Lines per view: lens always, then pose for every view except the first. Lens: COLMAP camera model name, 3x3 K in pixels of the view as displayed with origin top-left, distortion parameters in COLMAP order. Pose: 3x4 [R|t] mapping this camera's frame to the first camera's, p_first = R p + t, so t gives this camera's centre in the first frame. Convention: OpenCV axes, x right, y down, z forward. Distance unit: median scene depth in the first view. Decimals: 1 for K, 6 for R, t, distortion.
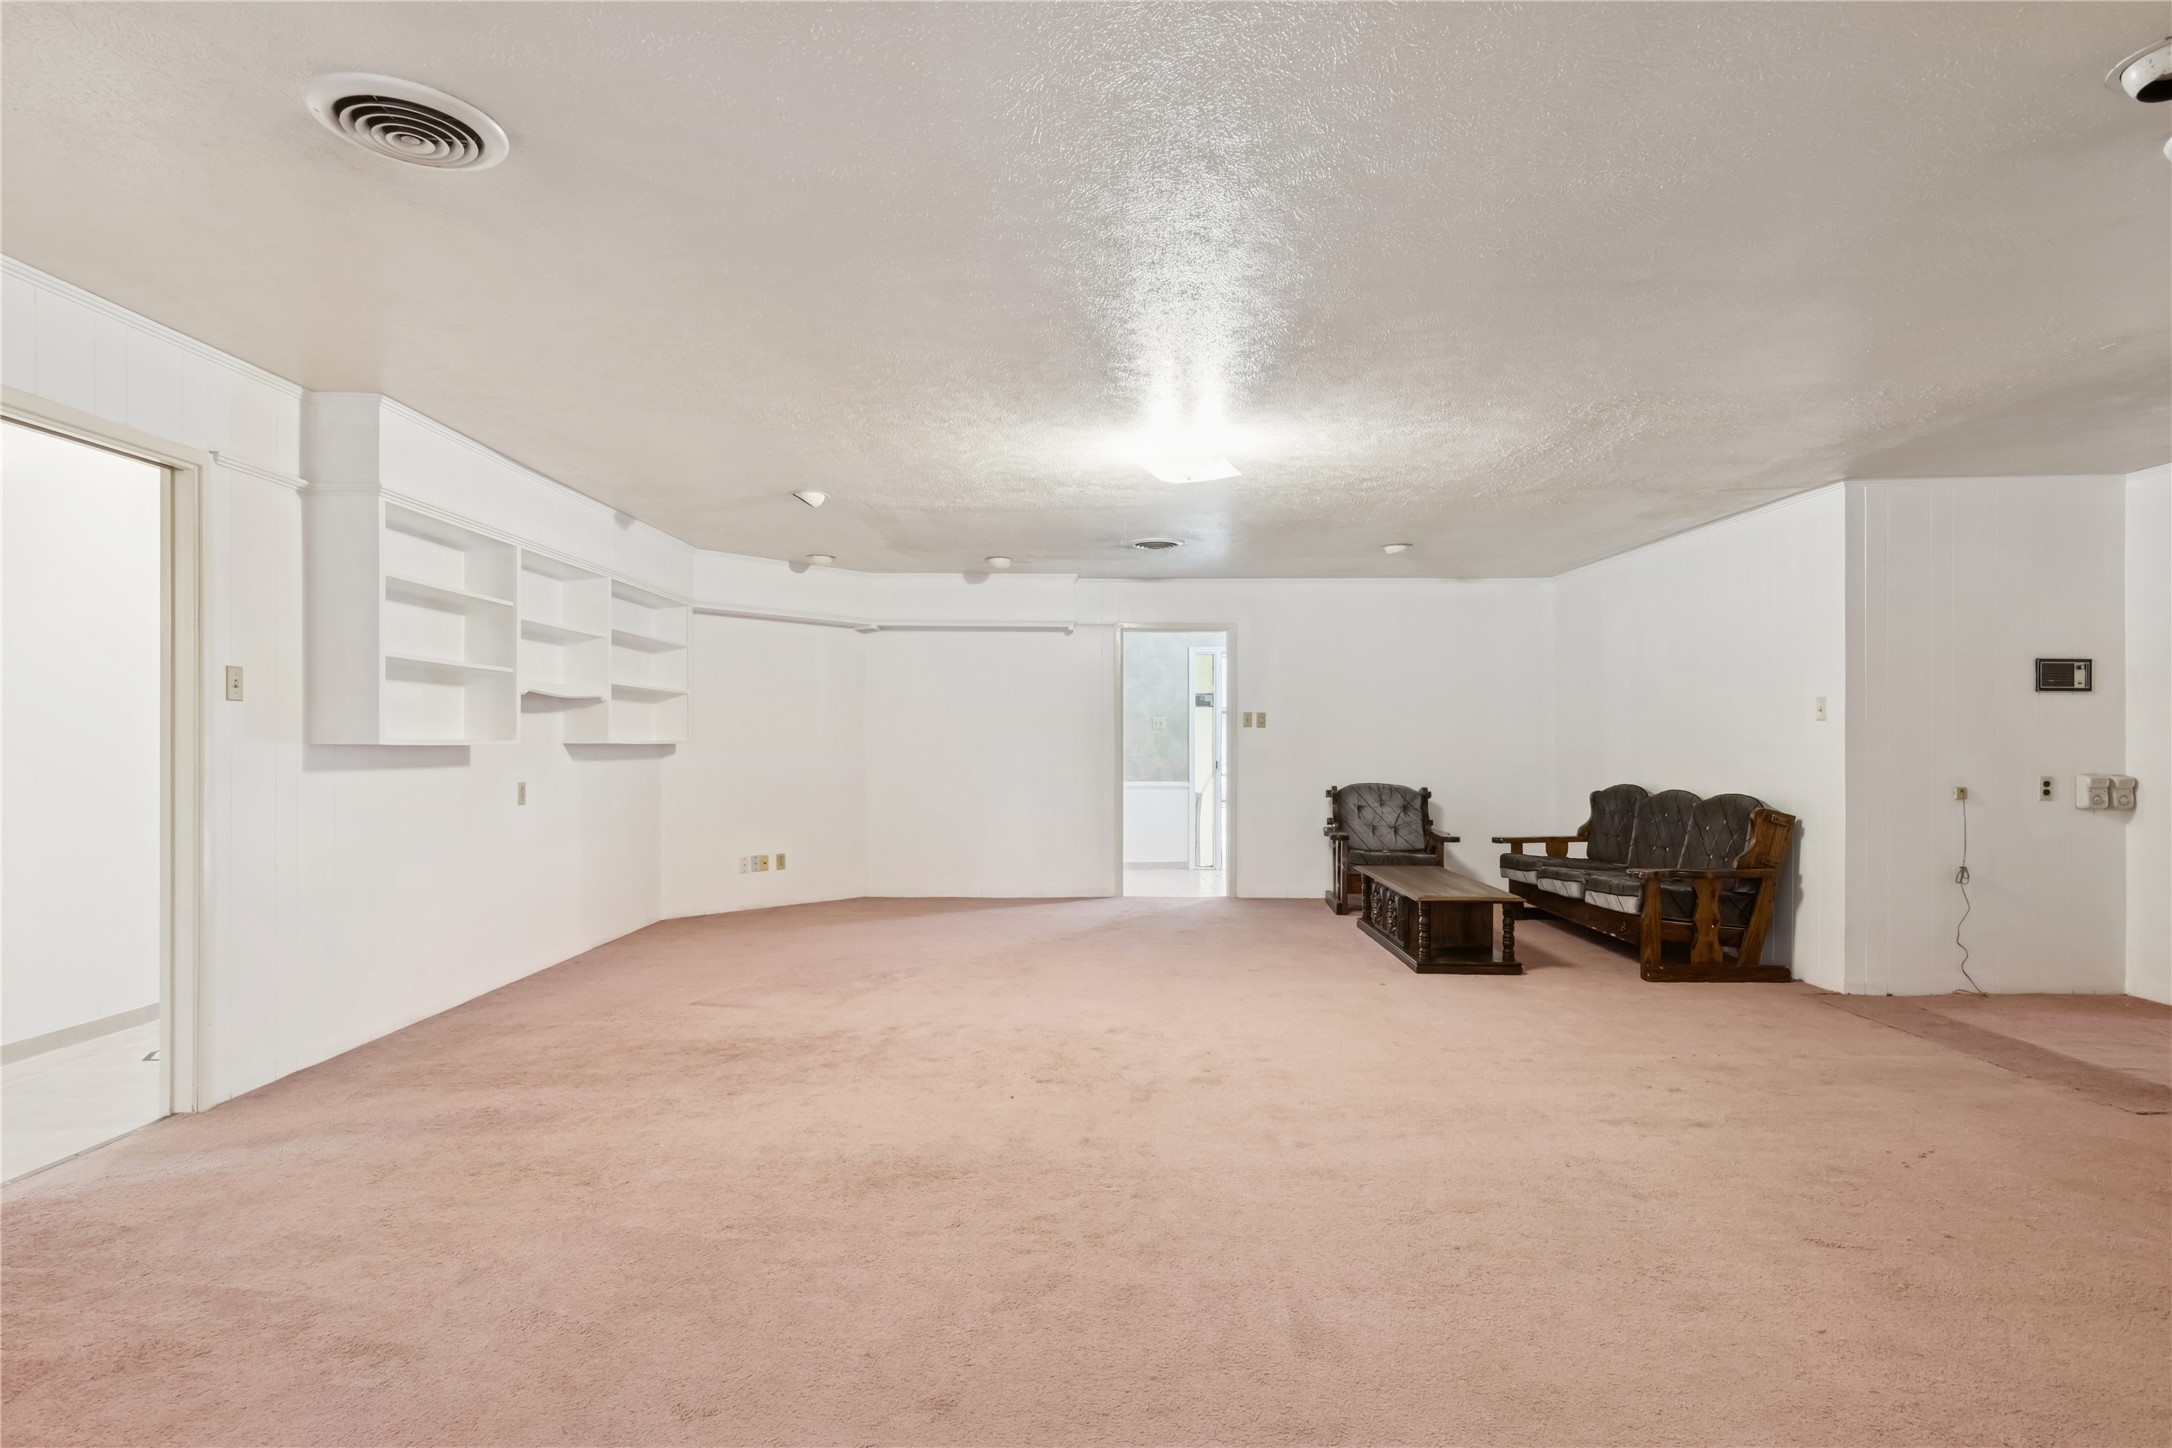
lens RADIAL K [[1137.9, 0, 1086.0], [0, 1137.9, 724.0], [0, 0, 1]] dist [0.000510, 0.000124]
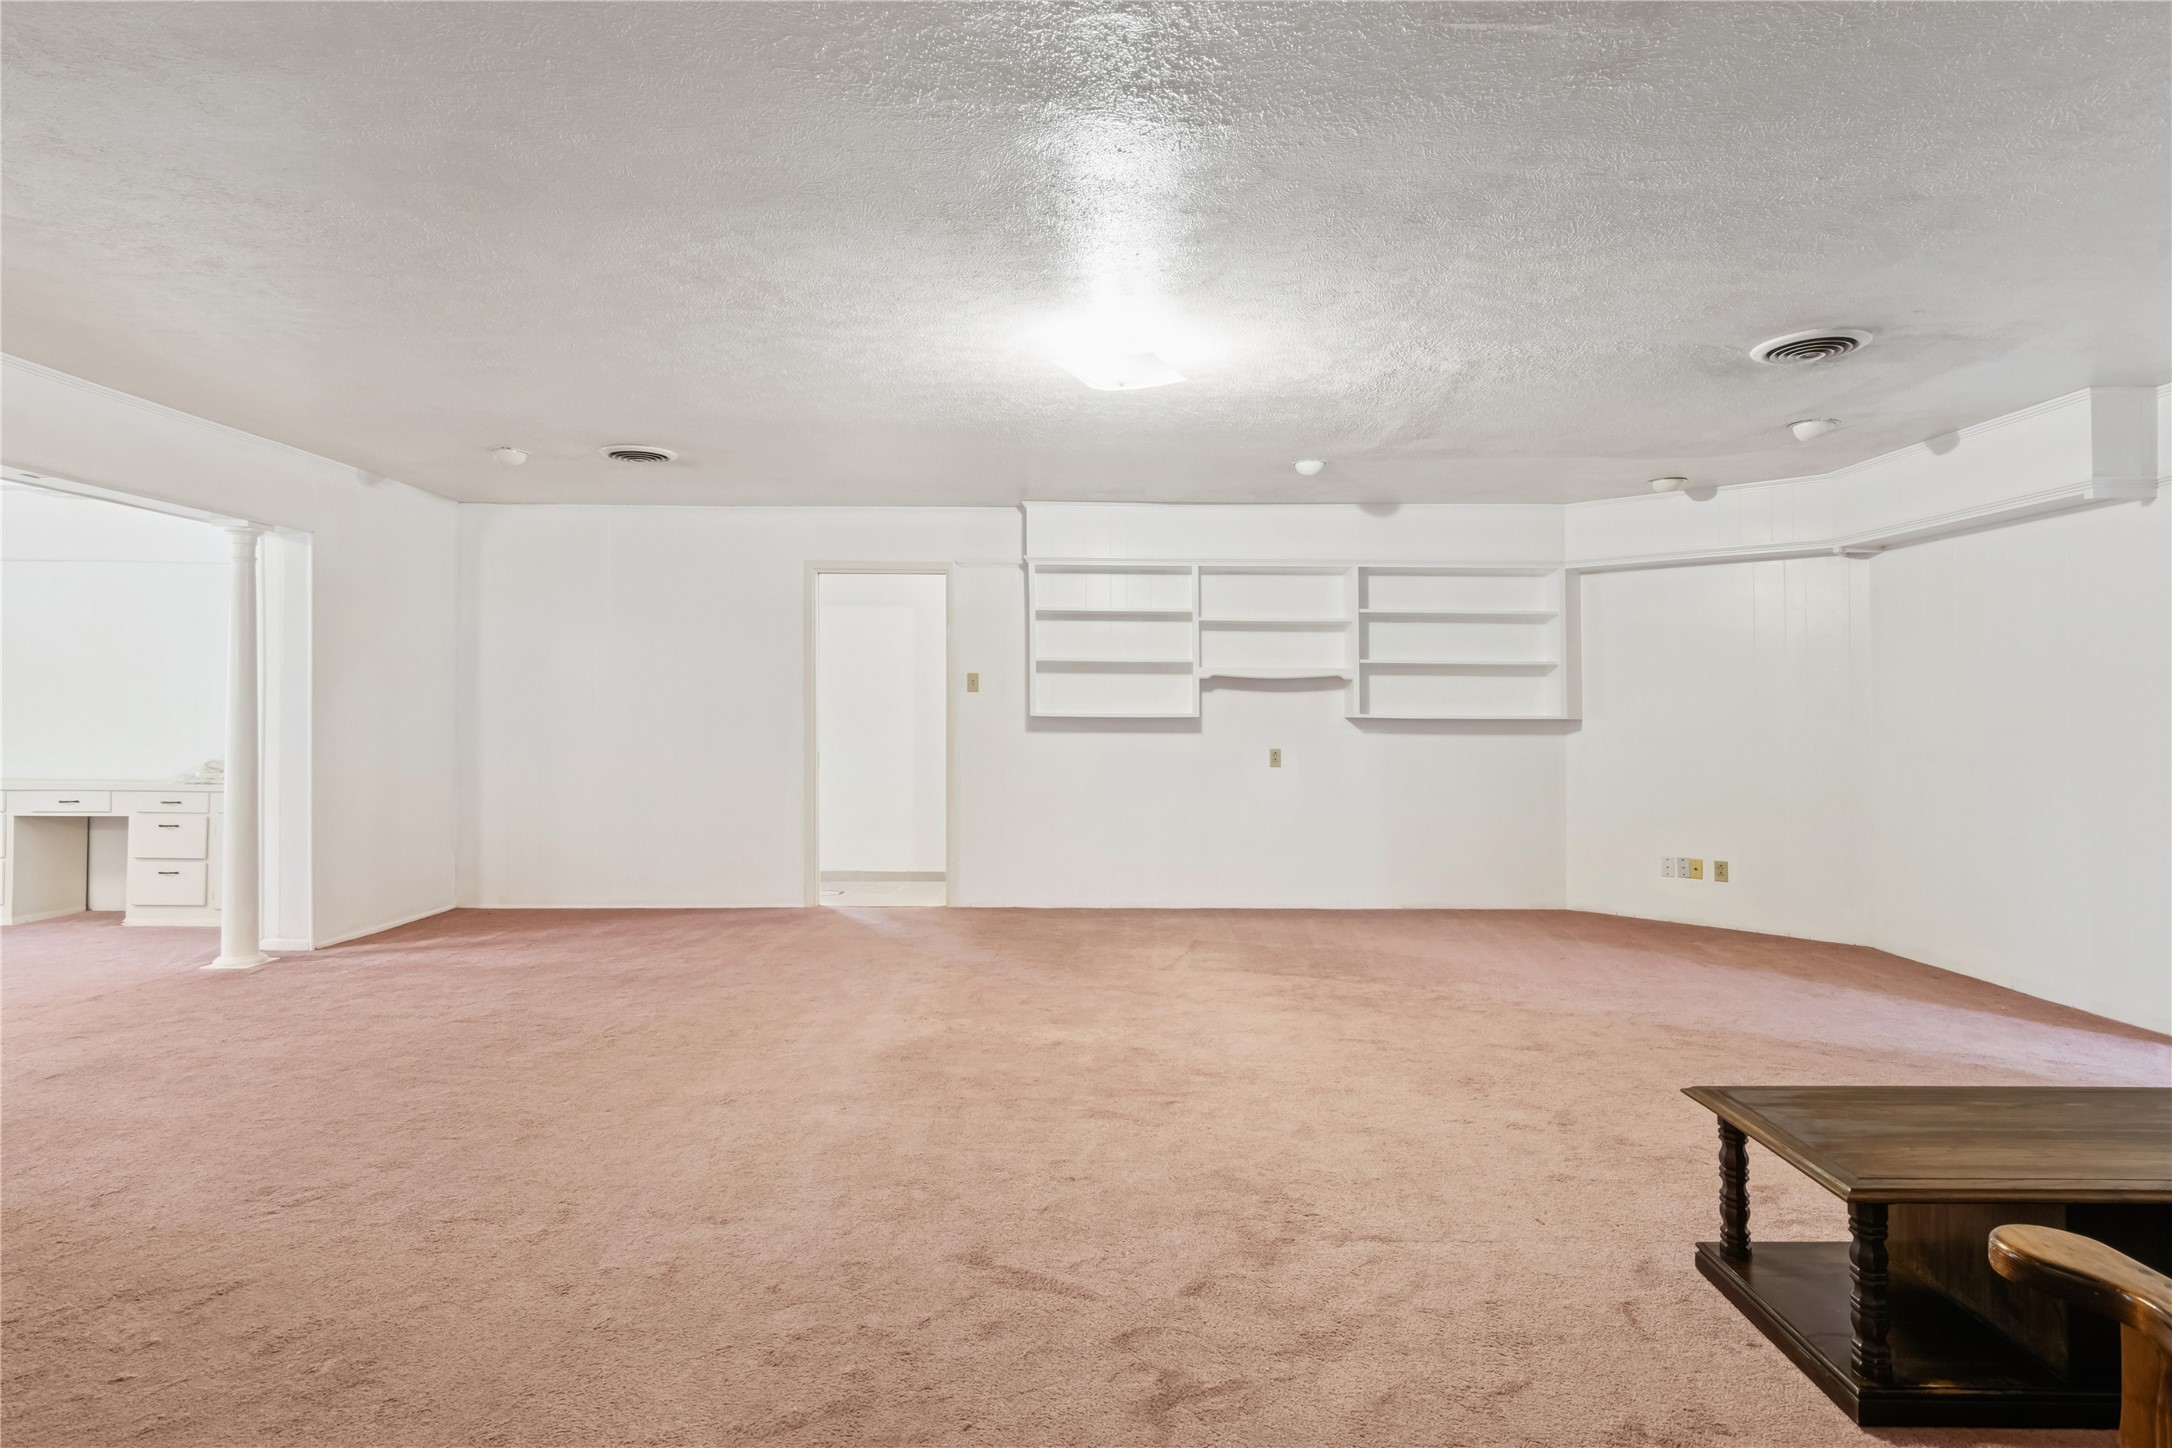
lens RADIAL K [[1137.9, 0, 1086.0], [0, 1137.9, 724.0], [0, 0, 1]] dist [0.000510, 0.000124]
pose [[-0.016726, 0.005893, -0.999843, 0.666567], [0.010012, 0.999933, 0.005726, 0.013990], [0.999810, -0.009915, -0.016784, 0.740098]]
